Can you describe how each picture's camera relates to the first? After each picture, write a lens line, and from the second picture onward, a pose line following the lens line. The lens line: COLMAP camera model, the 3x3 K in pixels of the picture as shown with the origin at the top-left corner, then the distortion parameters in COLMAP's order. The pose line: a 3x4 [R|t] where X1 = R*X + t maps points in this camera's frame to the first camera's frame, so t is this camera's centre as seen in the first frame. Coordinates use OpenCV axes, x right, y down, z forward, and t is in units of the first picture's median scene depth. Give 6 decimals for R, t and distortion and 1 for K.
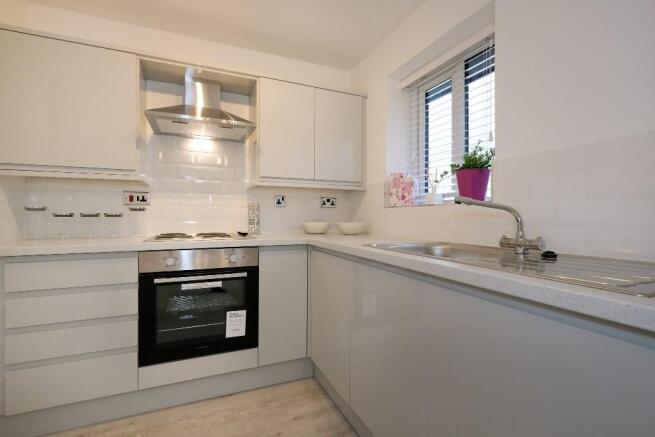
lens RADIAL K [[290.6, 0, 326.3], [0, 290.6, 216.8], [0, 0, 1]] dist [-0.003591, 0.000004]
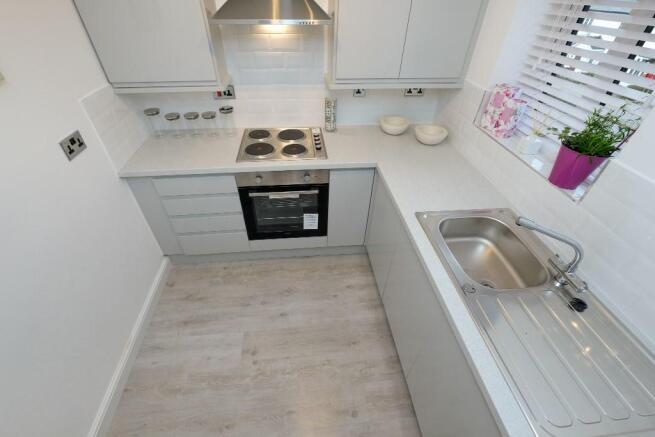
lens RADIAL K [[290.6, 0, 327.5], [0, 290.6, 217.9], [0, 0, 1]] dist [-0.003591, 0.000004]
pose [[0.952382, 0.208240, -0.222721, 0.045342], [-0.019129, 0.769823, 0.637971, -0.457797], [0.304307, -0.603332, 0.737149, 0.070533]]
